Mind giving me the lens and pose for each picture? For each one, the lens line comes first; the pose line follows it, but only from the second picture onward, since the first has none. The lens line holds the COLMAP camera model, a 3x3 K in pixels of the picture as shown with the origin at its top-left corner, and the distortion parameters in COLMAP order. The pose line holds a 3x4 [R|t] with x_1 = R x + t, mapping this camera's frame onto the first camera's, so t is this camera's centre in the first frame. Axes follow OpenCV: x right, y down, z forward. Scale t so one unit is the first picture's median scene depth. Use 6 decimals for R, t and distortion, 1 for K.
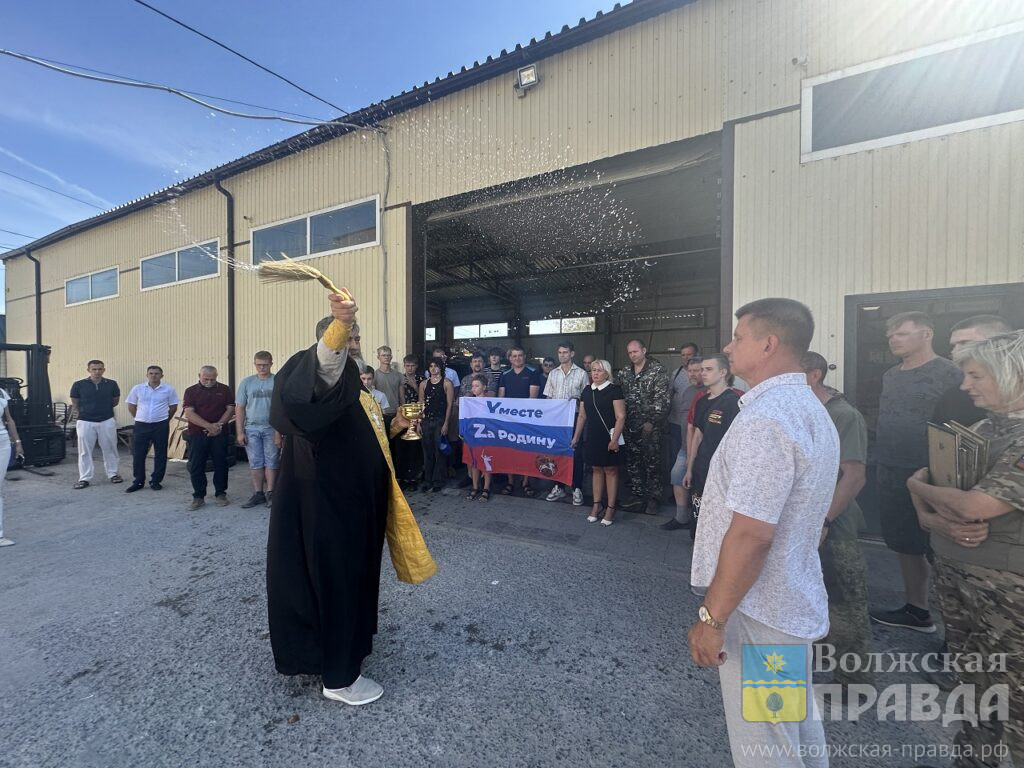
lens RADIAL K [[412.4, 0, 512.0], [0, 412.4, 384.0], [0, 0, 1]] dist [-0.001559, 0.000146]
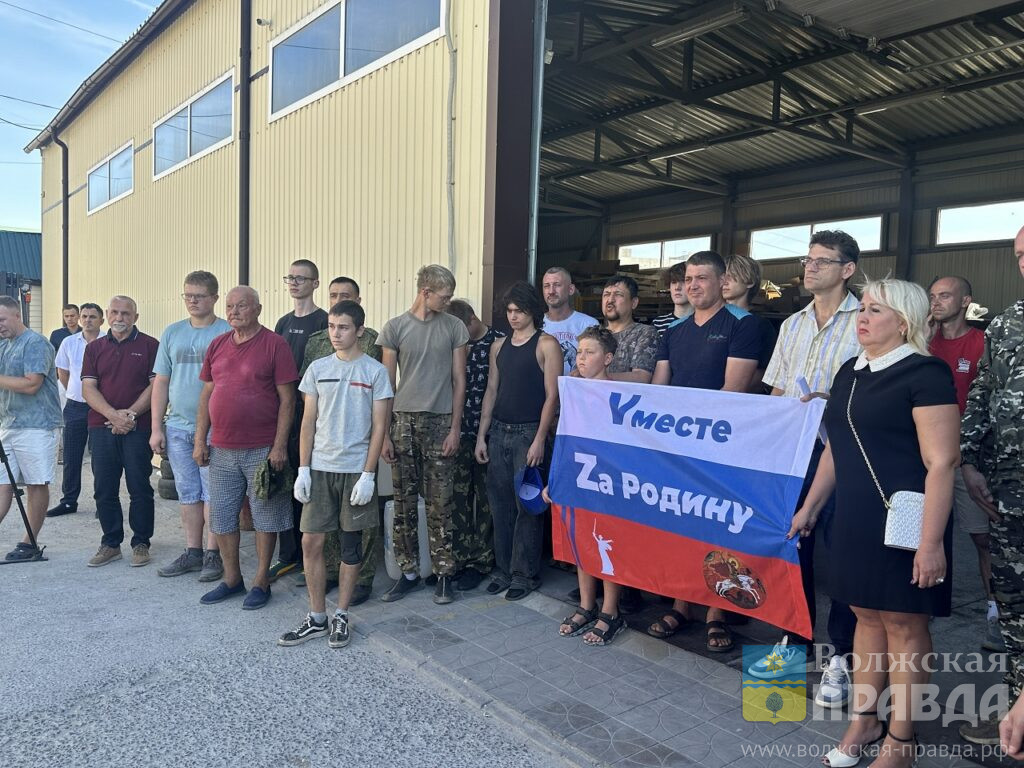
lens RADIAL K [[854.3, 0, 512.0], [0, 854.3, 384.0], [0, 0, 1]] dist [0.127267, -0.176646]
pose [[0.895181, 0.043786, -0.443546, 0.217198], [-0.033082, 0.998945, 0.031846, 0.011203], [0.444473, -0.013834, 0.895685, 0.222130]]
